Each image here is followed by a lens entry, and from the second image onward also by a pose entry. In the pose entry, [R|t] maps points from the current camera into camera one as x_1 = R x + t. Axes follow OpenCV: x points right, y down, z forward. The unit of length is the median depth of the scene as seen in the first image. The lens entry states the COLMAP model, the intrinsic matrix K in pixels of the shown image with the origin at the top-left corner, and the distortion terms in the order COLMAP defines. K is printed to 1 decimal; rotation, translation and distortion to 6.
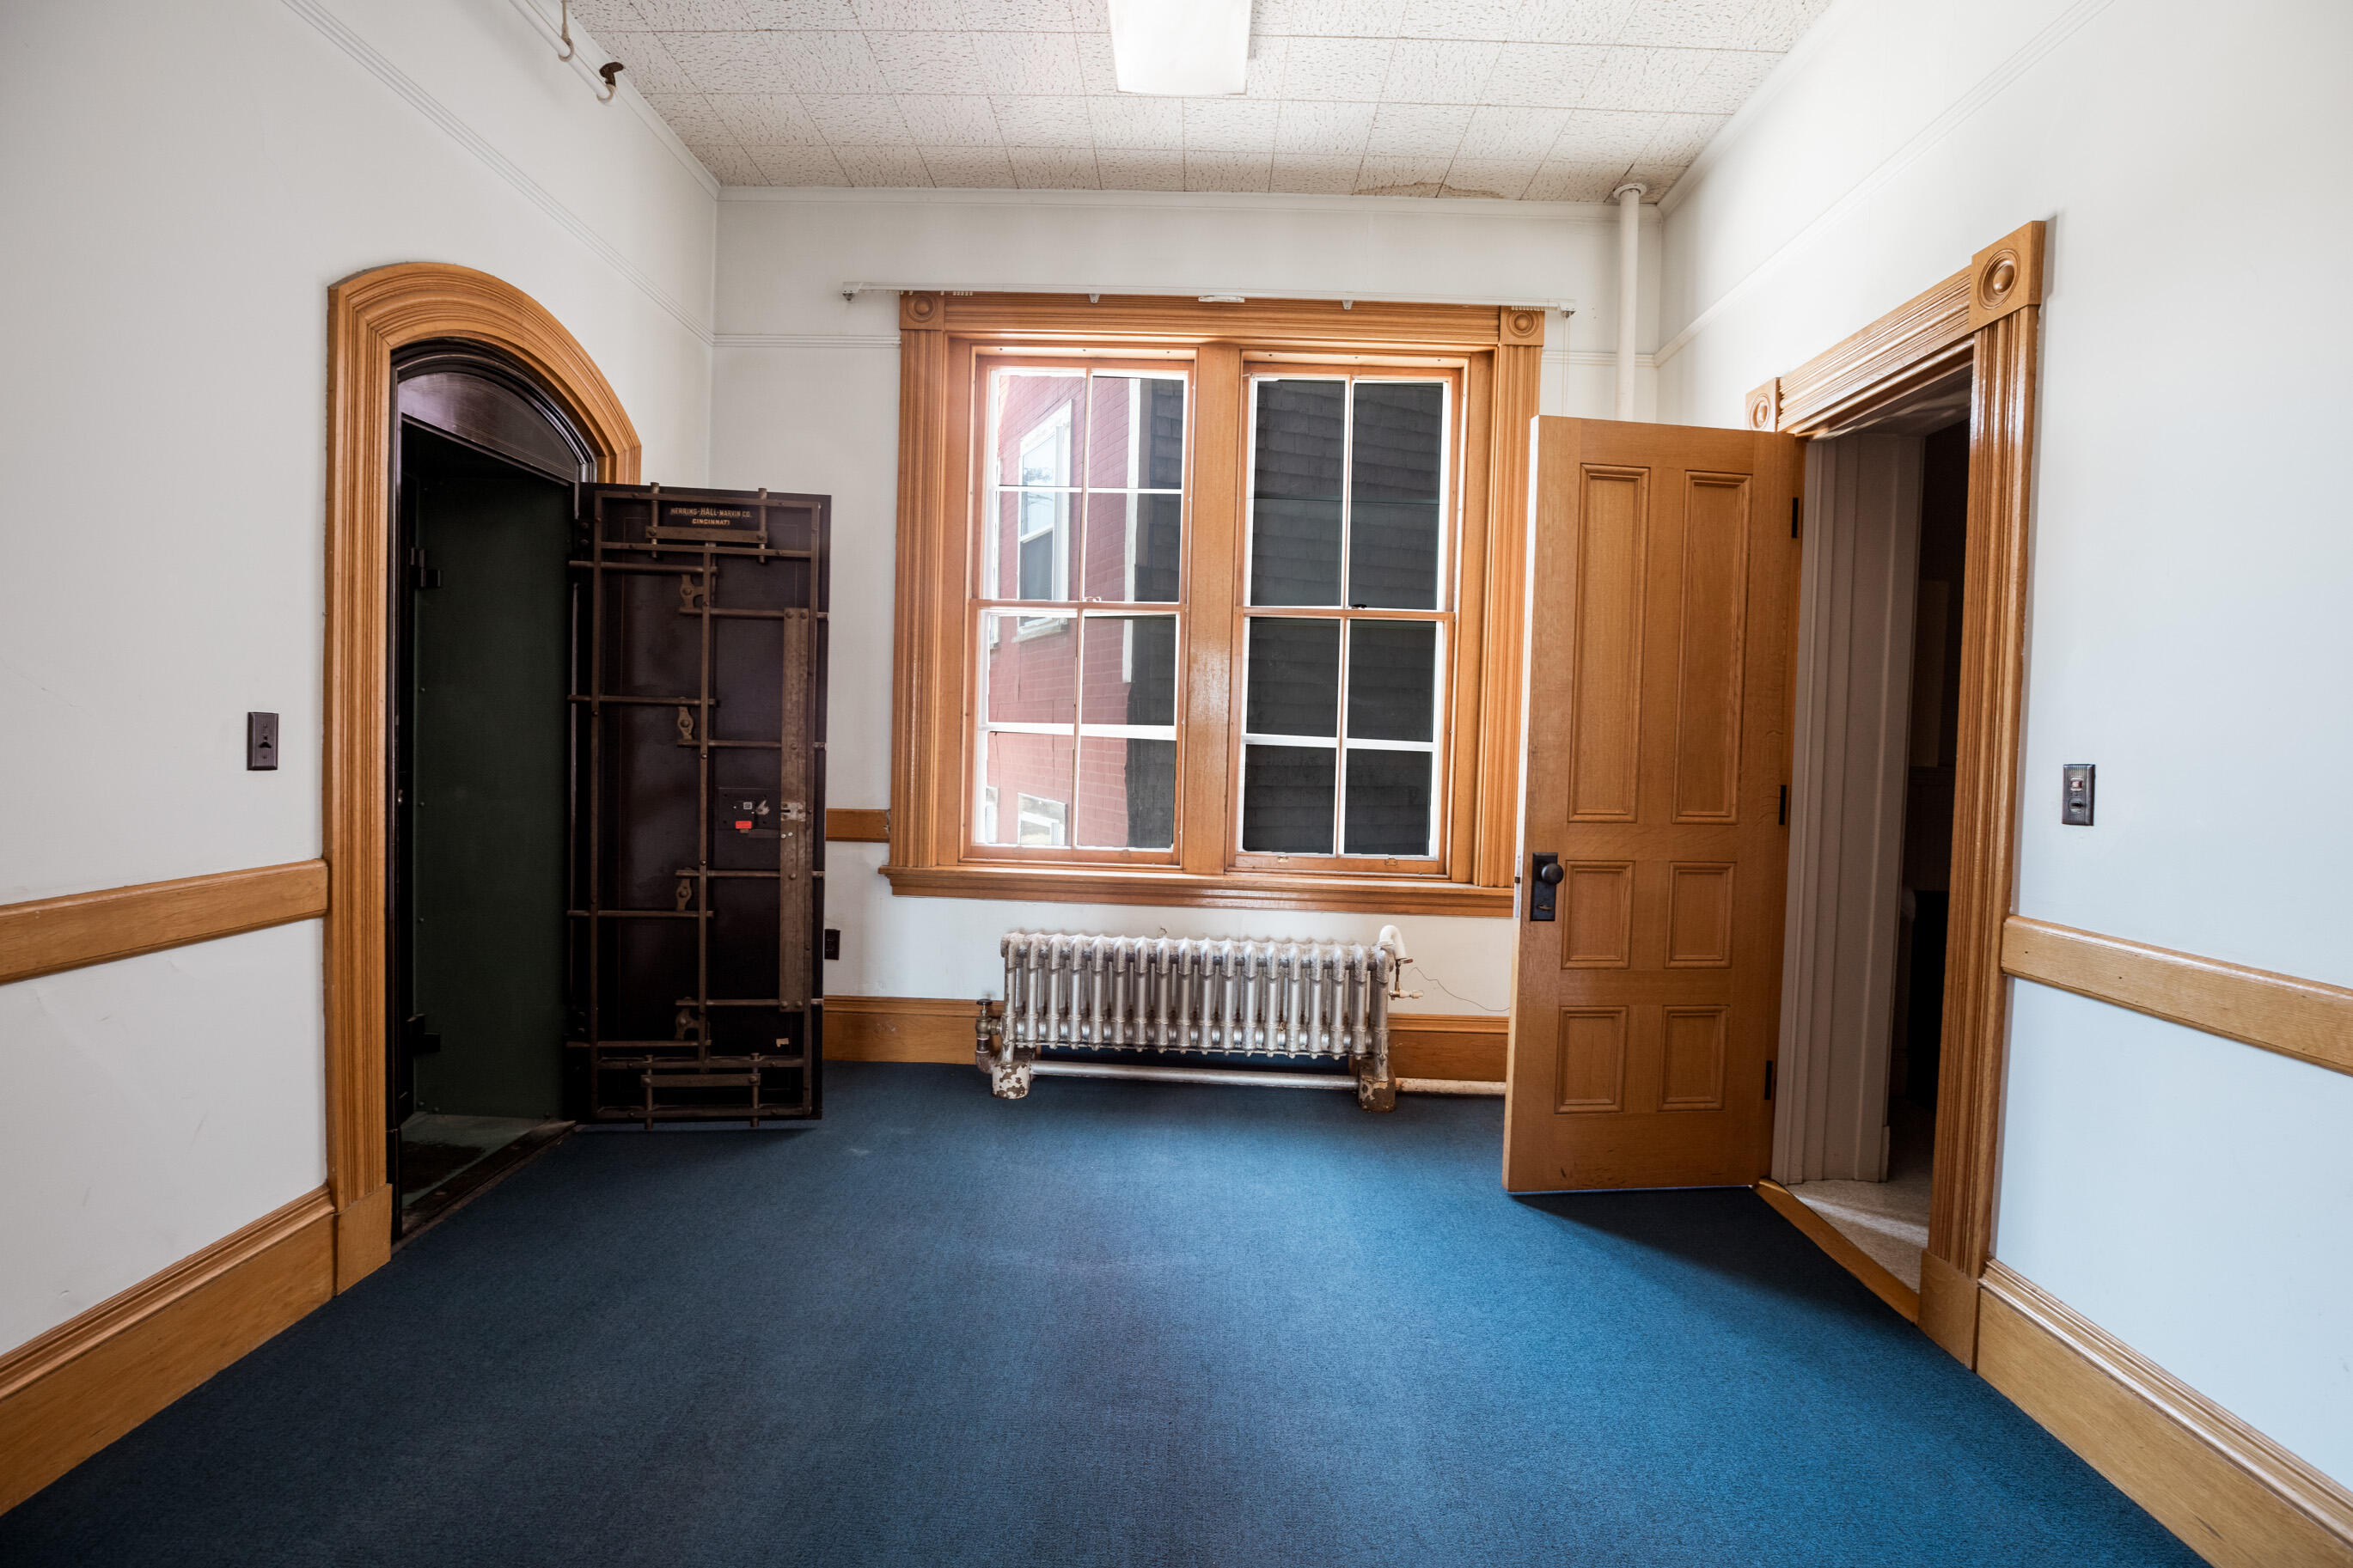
lens RADIAL K [[1078.1, 0, 1177.2], [0, 1078.1, 769.9], [0, 0, 1]] dist [-0.048436, 0.017293]
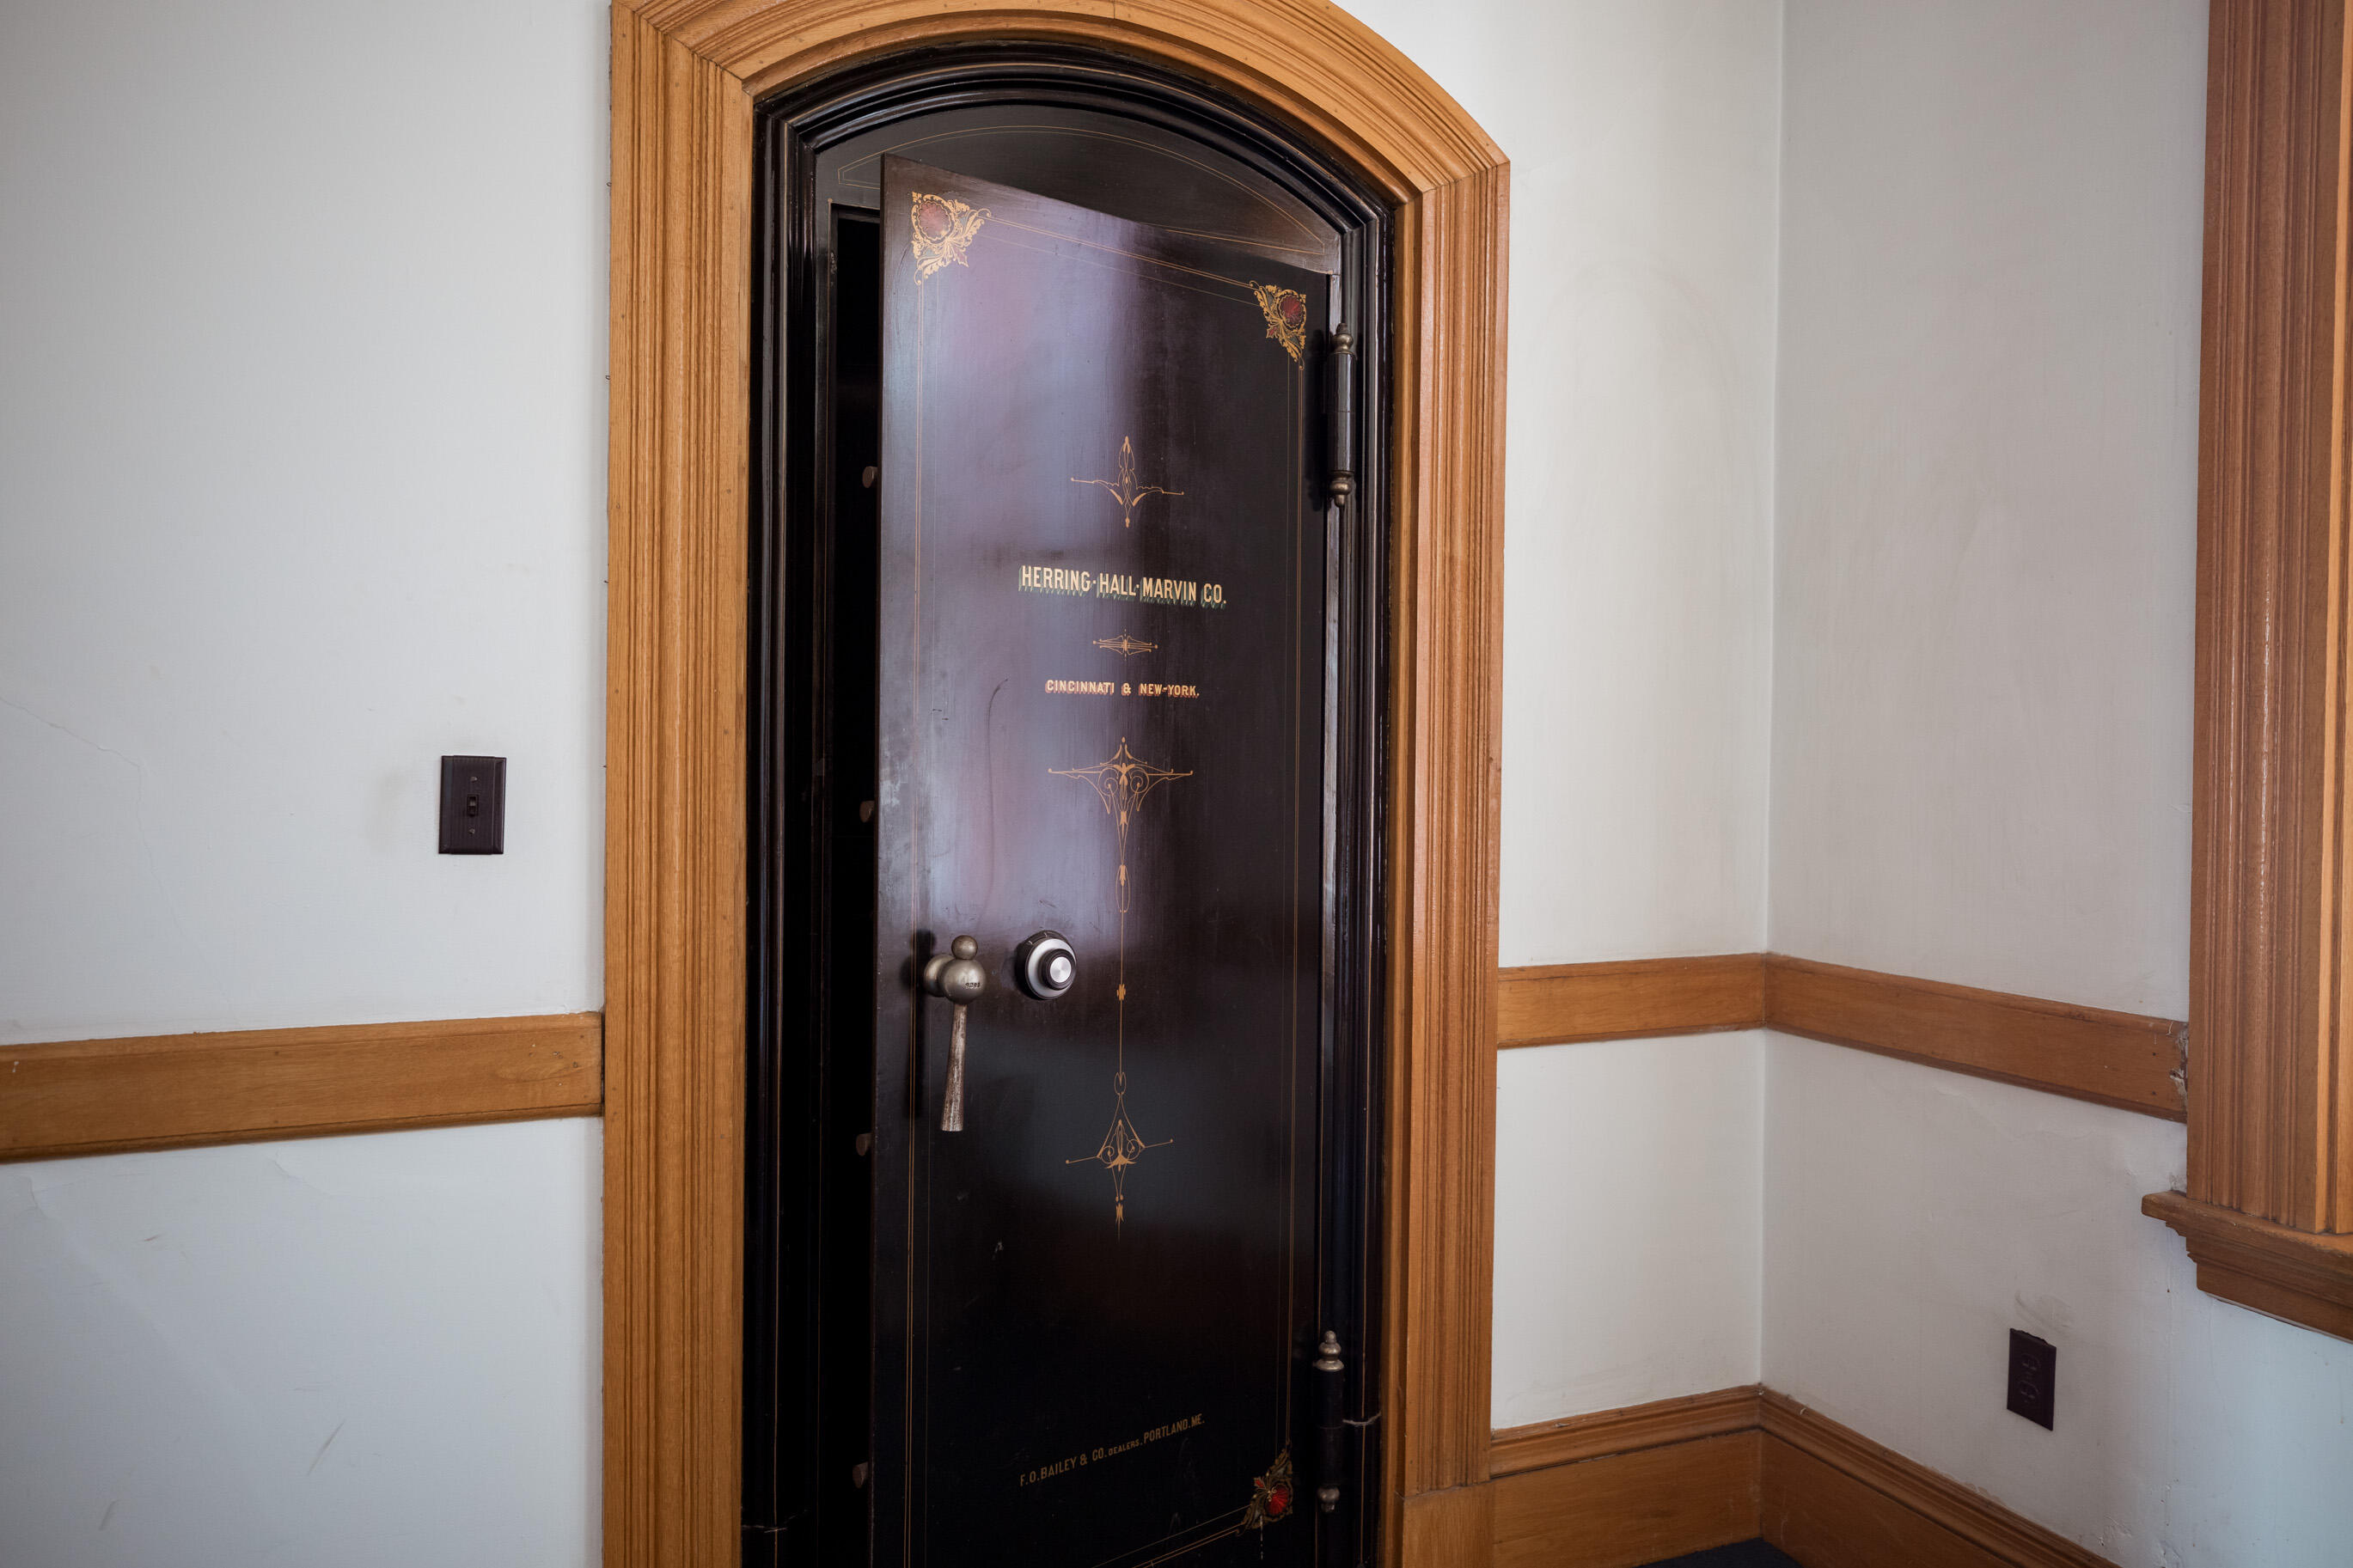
lens RADIAL K [[1591.5, 0, 1175.7], [0, 1591.5, 771.7], [0, 0, 1]] dist [0.029051, -0.001481]
pose [[0.404218, -0.014356, -0.914550, 0.104612], [-0.028897, 0.999177, -0.028457, -0.030319], [0.914206, 0.037931, 0.403470, 0.958027]]
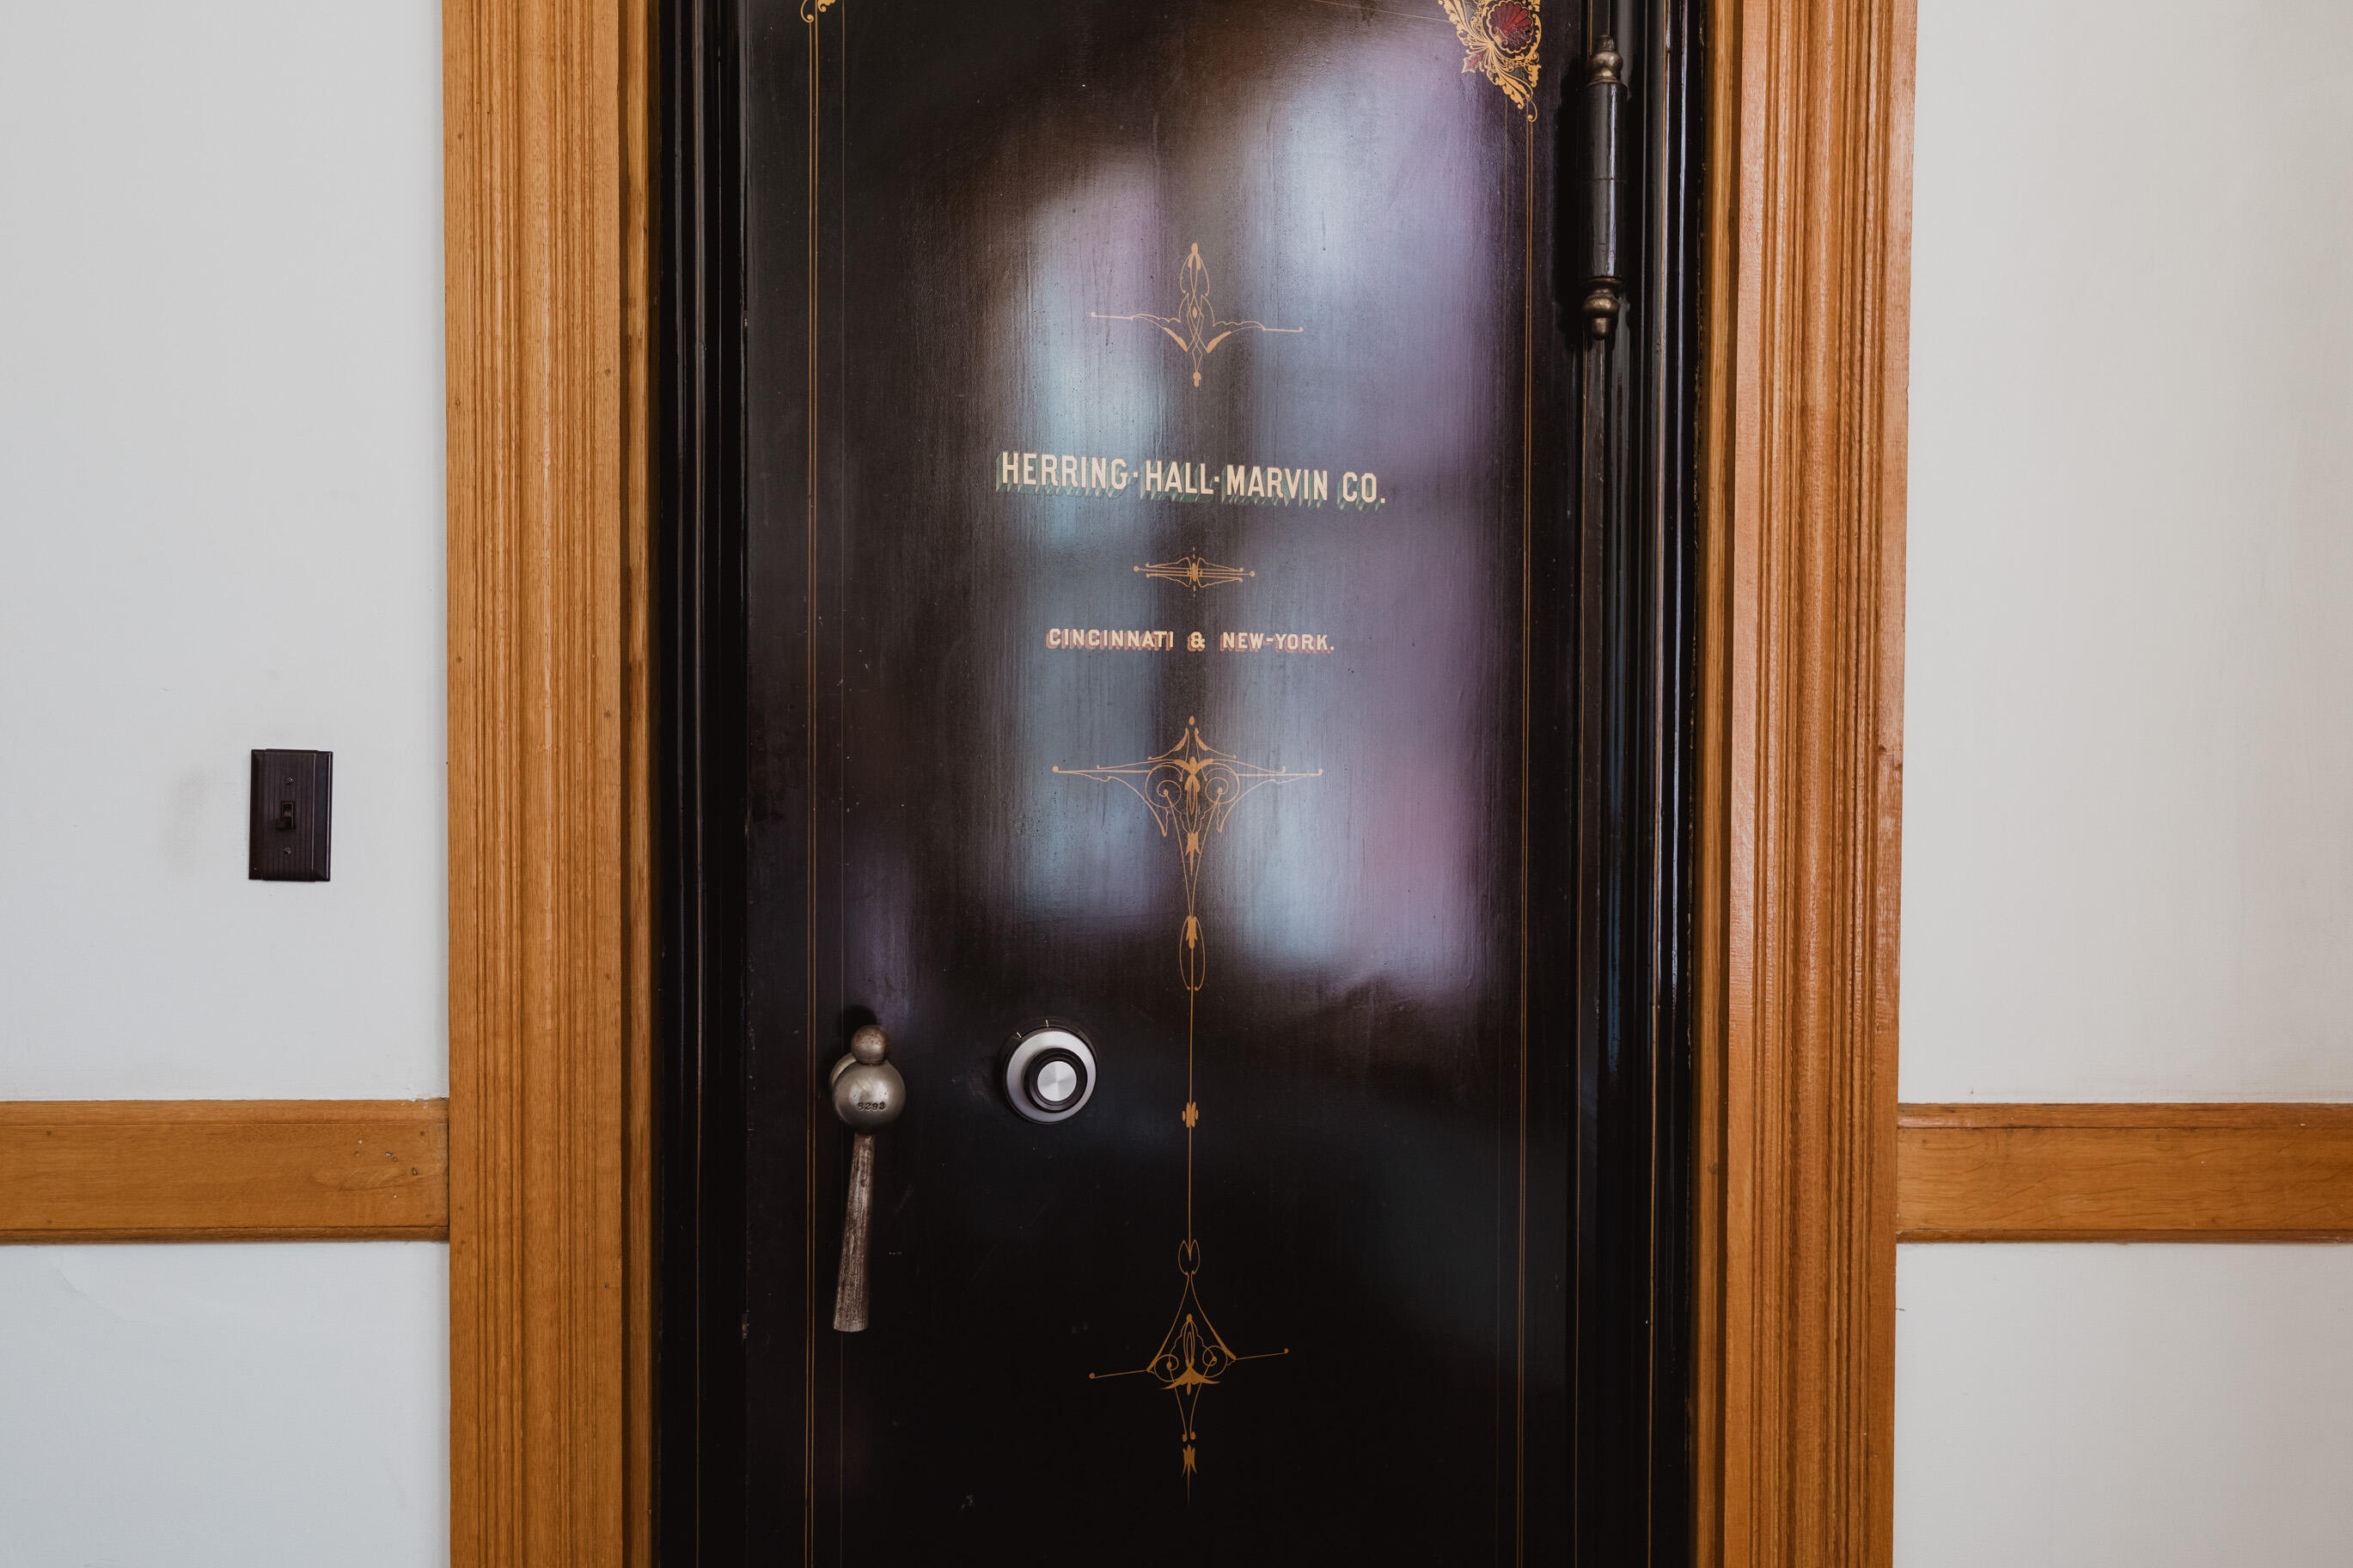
lens RADIAL K [[1591.5, 0, 1175.7], [0, 1591.5, 771.7], [0, 0, 1]] dist [0.029051, -0.001481]
pose [[0.035842, -0.010612, -0.999301, -0.177308], [-0.037147, 0.999238, -0.011943, -0.048992], [0.998667, 0.037549, 0.035421, 1.293282]]
